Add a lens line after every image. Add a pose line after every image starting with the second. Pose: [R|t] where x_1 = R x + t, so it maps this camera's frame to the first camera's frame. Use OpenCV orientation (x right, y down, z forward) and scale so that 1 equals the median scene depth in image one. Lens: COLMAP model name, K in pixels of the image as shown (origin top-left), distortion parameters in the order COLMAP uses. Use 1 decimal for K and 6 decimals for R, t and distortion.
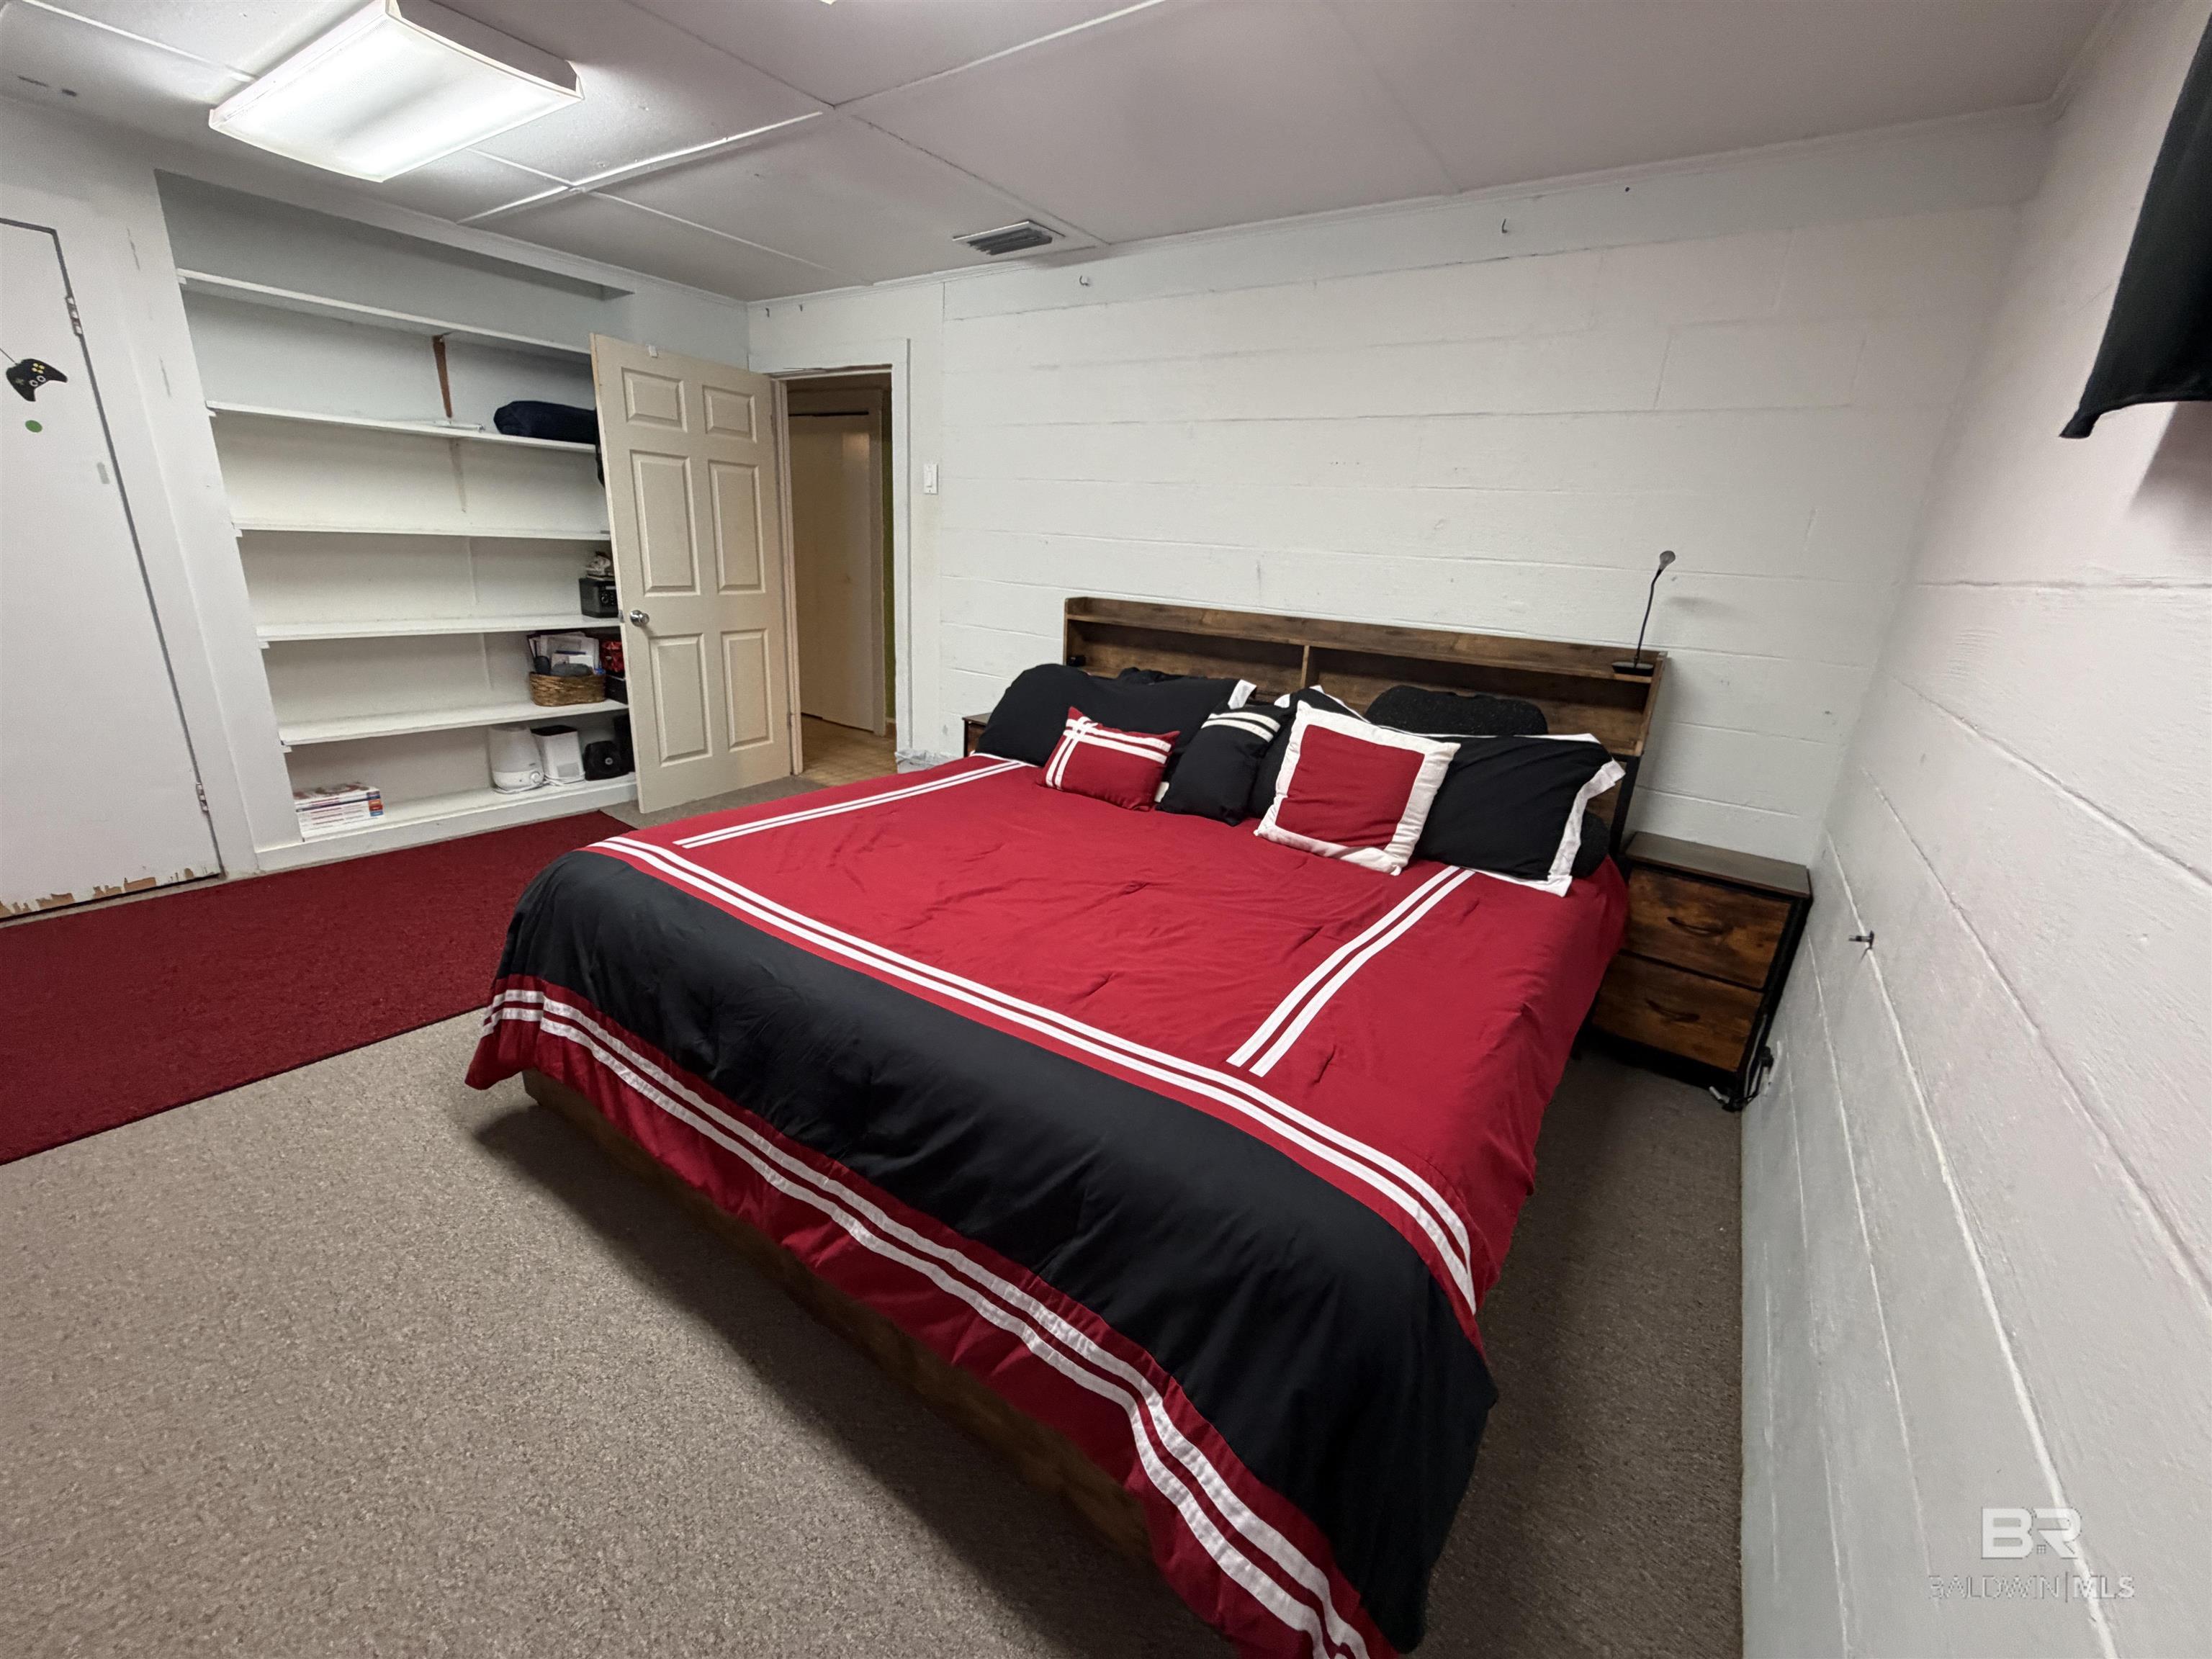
lens RADIAL K [[890.7, 0, 1106.0], [0, 890.7, 829.5], [0, 0, 1]] dist [0.020698, -0.007614]
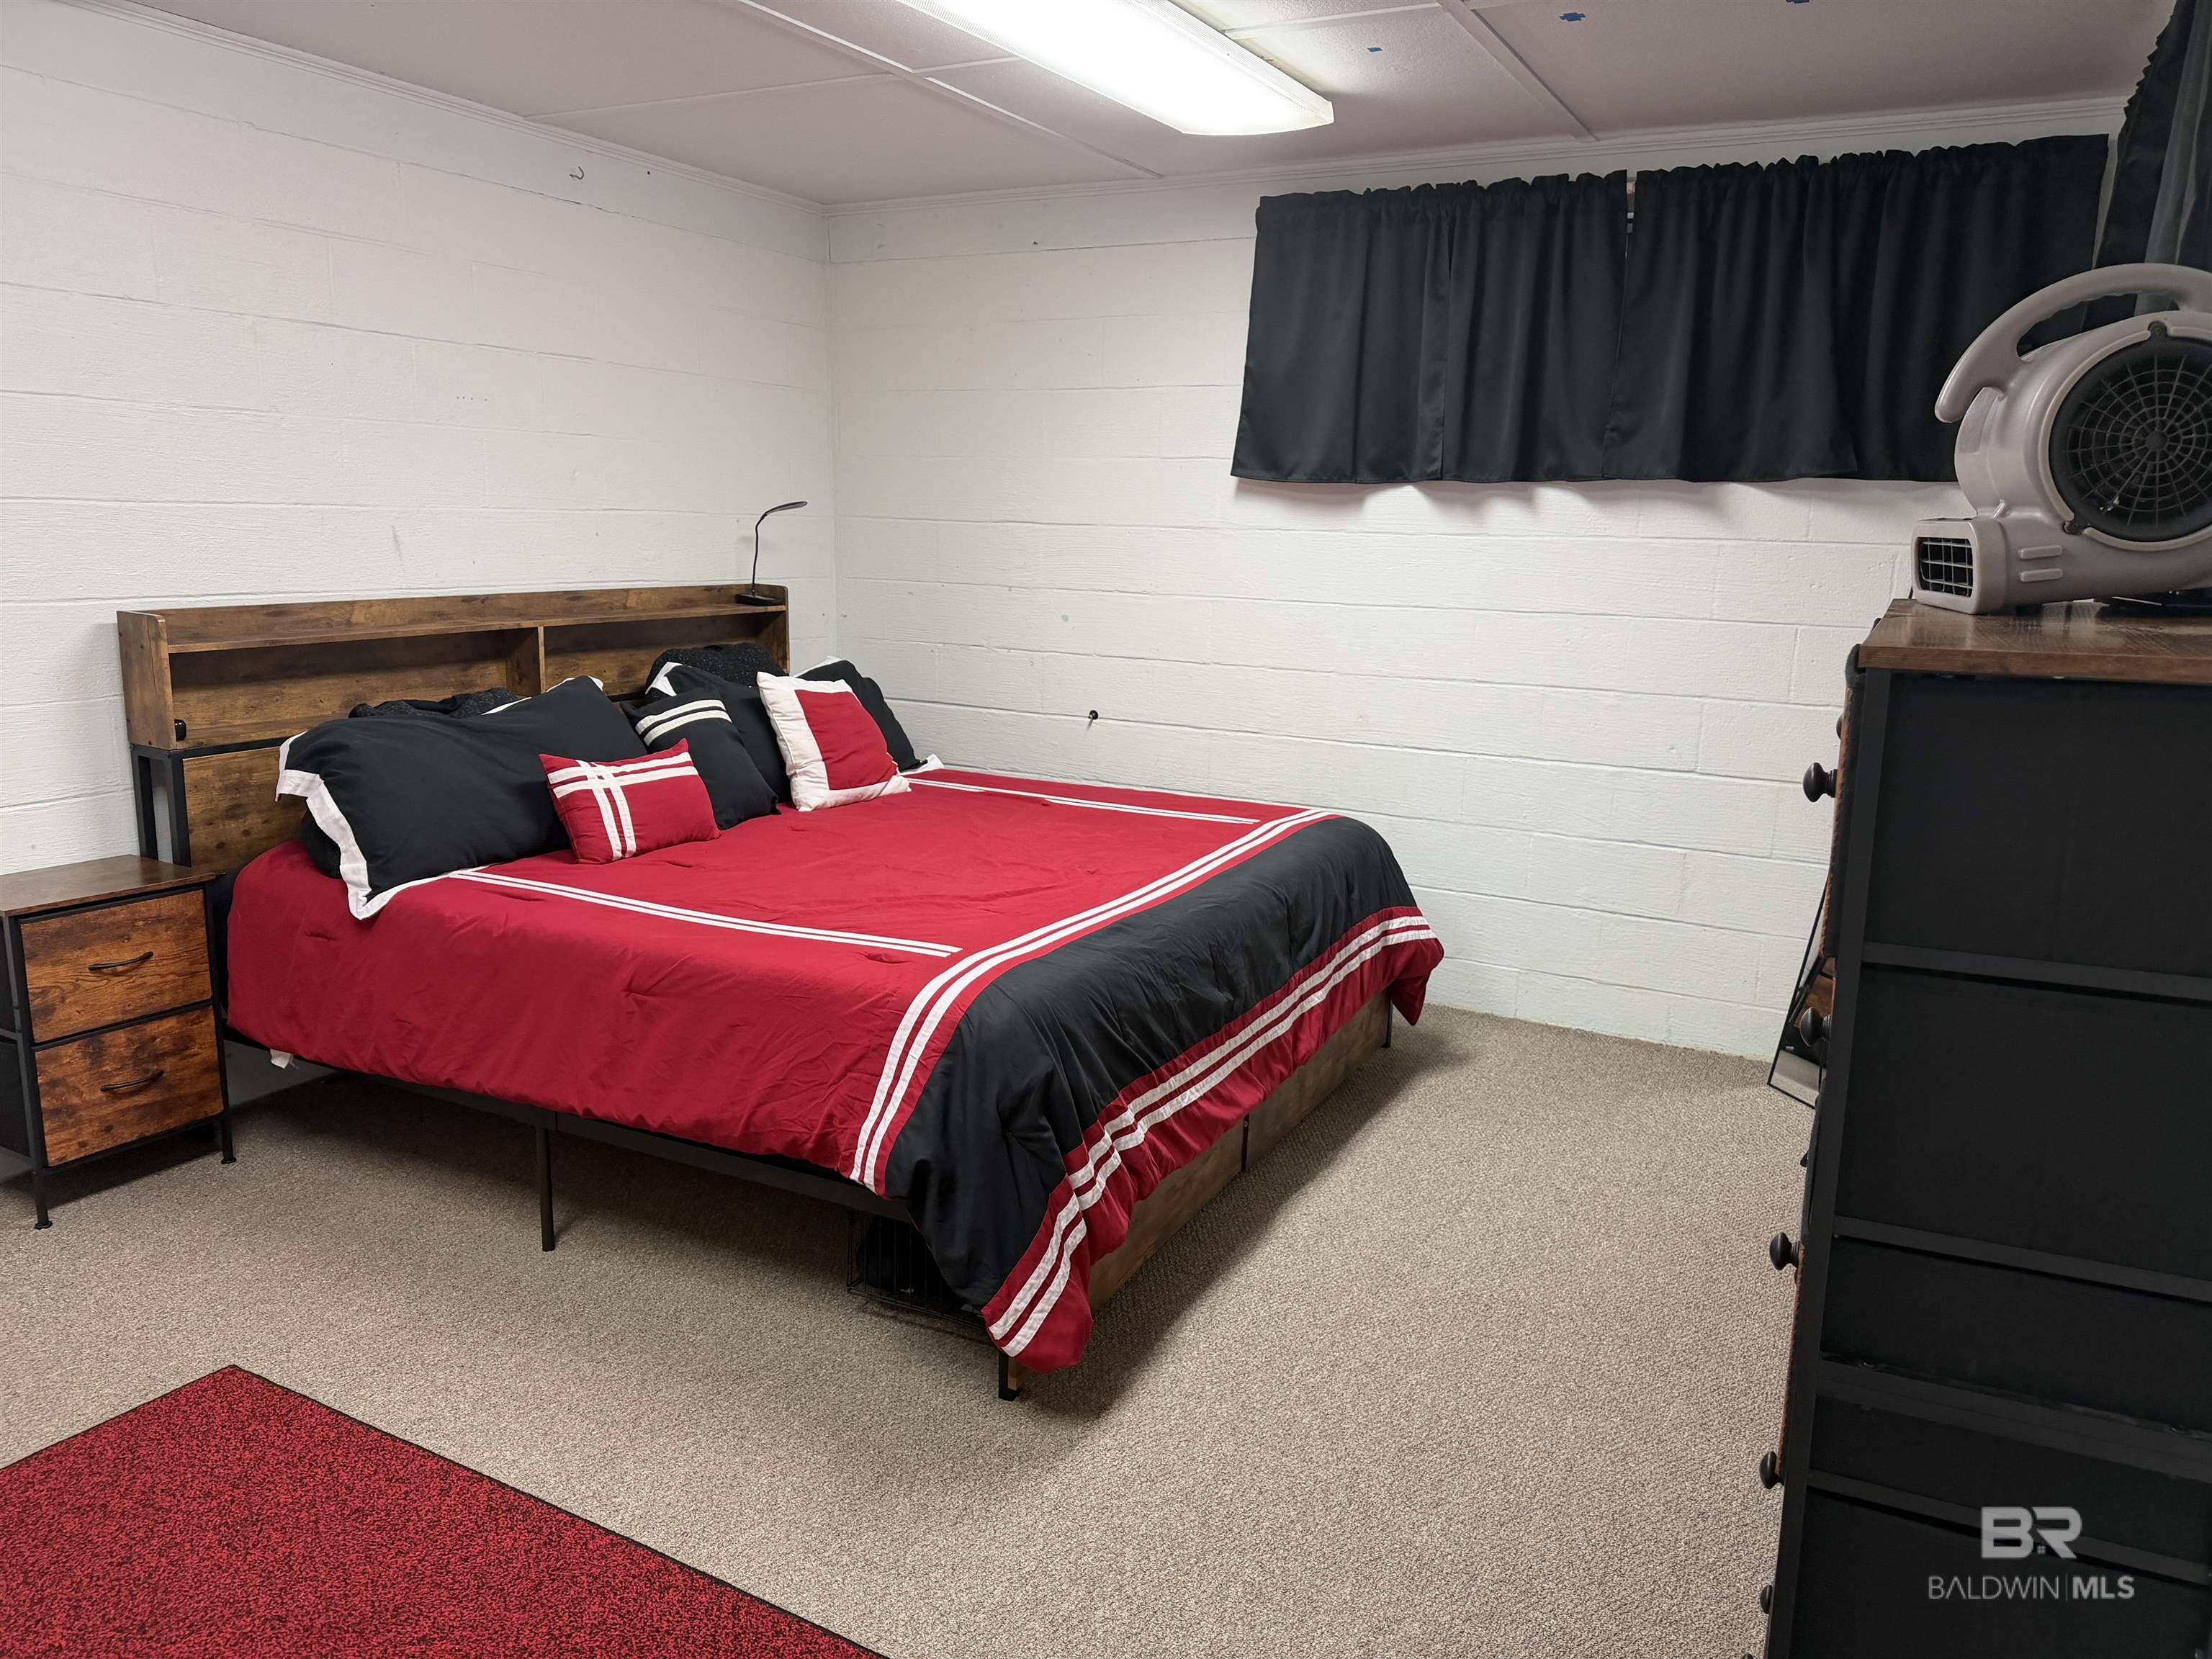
lens RADIAL K [[1533.5, 0, 1131.6], [0, 1533.5, 851.7], [0, 0, 1]] dist [0.086845, -0.122654]
pose [[-0.140390, -0.268795, 0.952911, -1.232317], [0.278244, 0.912945, 0.298514, -0.292692], [-0.950195, 0.307051, -0.053377, 0.644316]]
